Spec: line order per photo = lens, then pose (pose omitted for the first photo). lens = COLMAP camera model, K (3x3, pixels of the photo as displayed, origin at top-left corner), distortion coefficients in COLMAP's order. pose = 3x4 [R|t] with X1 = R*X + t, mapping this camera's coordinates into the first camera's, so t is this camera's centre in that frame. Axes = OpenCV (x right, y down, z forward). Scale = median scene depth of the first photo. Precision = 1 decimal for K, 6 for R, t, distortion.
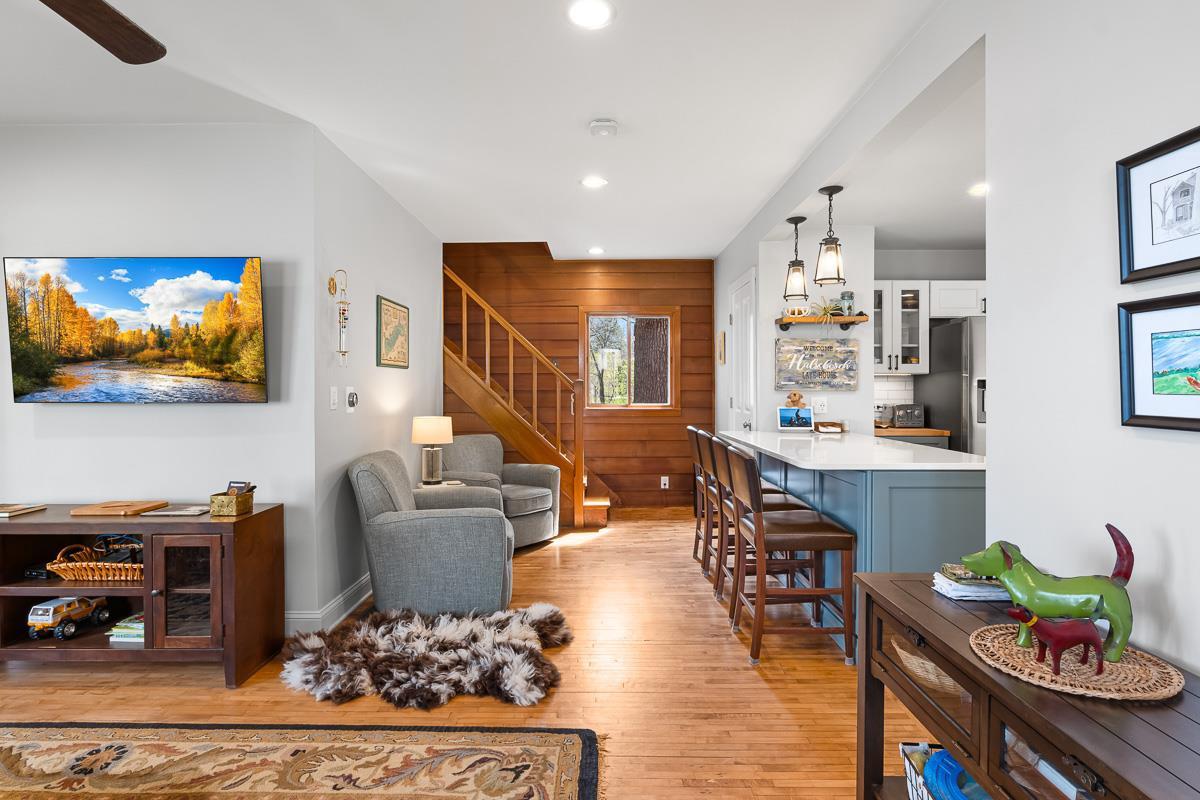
lens RADIAL K [[628.9, 0, 600.0], [0, 628.9, 400.0], [0, 0, 1]] dist [-0.001625, -0.000321]
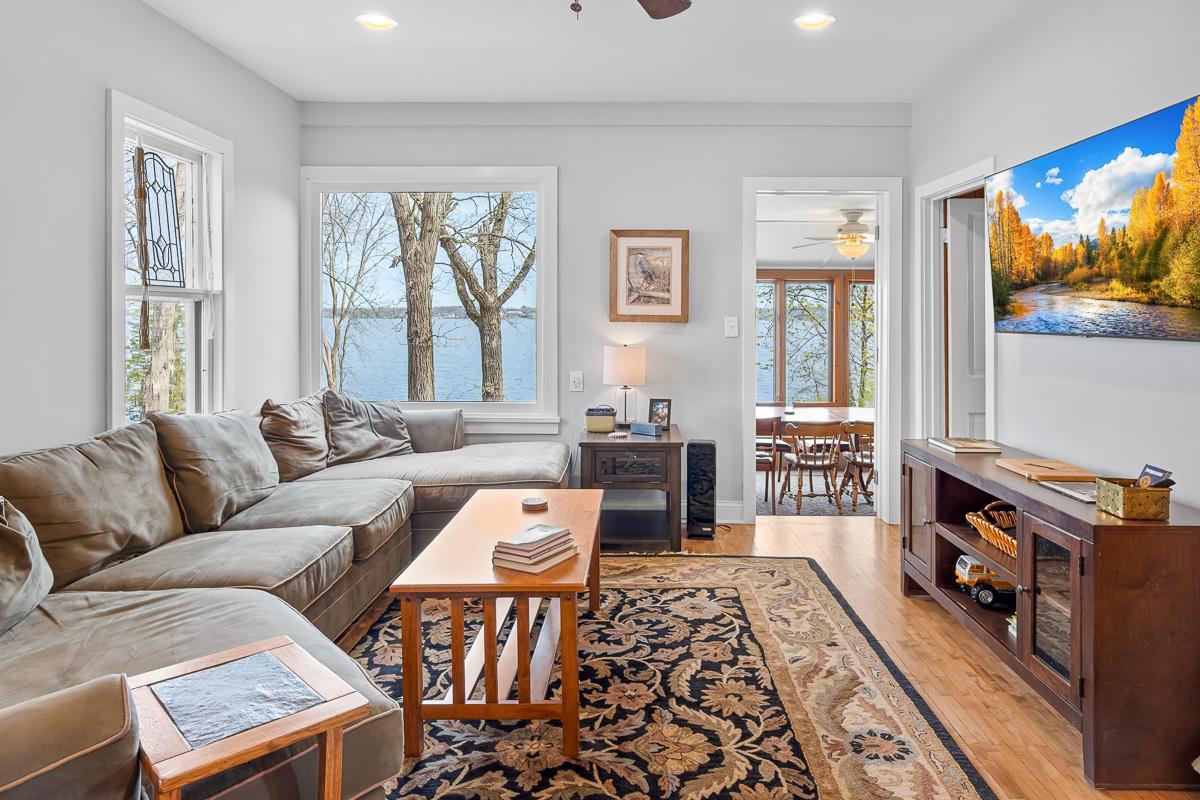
lens RADIAL K [[724.0, 0, 630.4], [0, 724.0, 307.3], [0, 0, 1]] dist [0.015710, 0.001276]
pose [[0.007188, -0.011893, -0.999903, 0.156063], [-0.028636, 0.999517, -0.012094, -0.007733], [0.999564, 0.028721, 0.006844, 0.463903]]
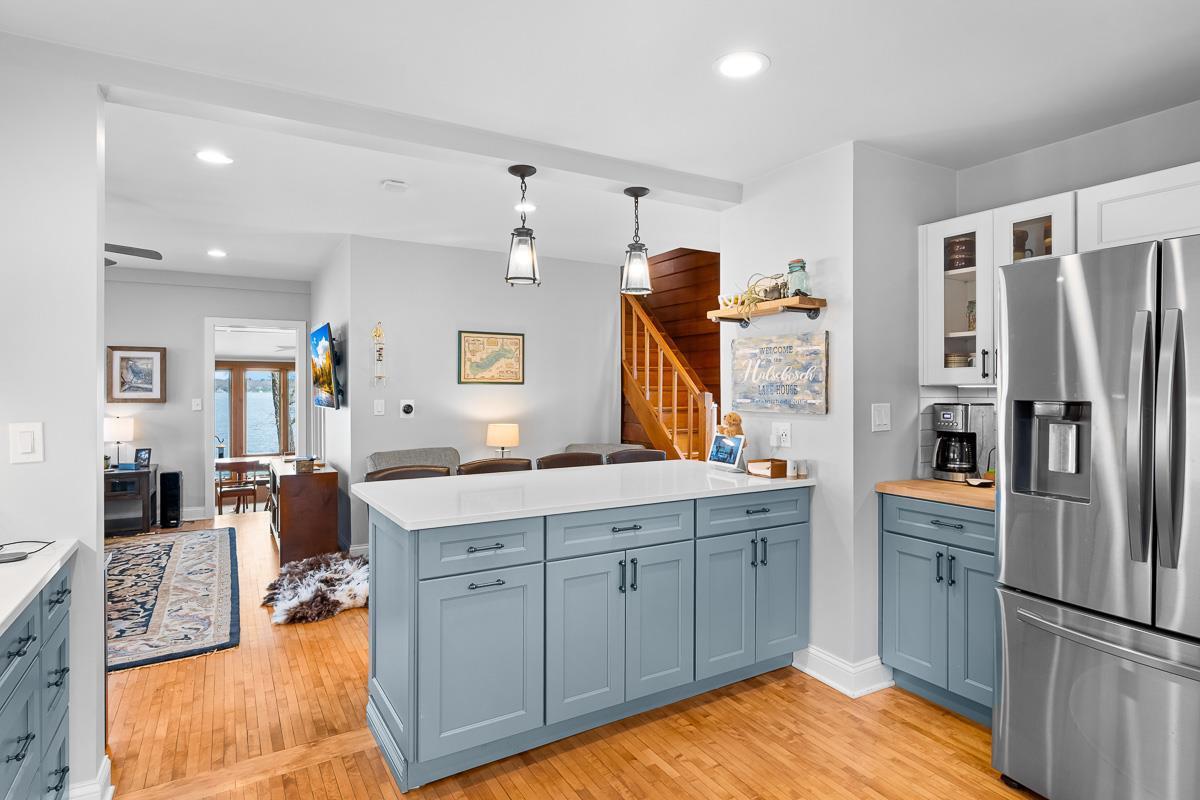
lens RADIAL K [[647.0, 0, 595.1], [0, 647.0, 385.6], [0, 0, 1]] dist [0.001407, 0.000631]
pose [[0.498048, -0.005786, -0.867130, 1.349673], [-0.017989, 0.999694, -0.017002, -0.045189], [0.866963, 0.024066, 0.497791, 0.770058]]
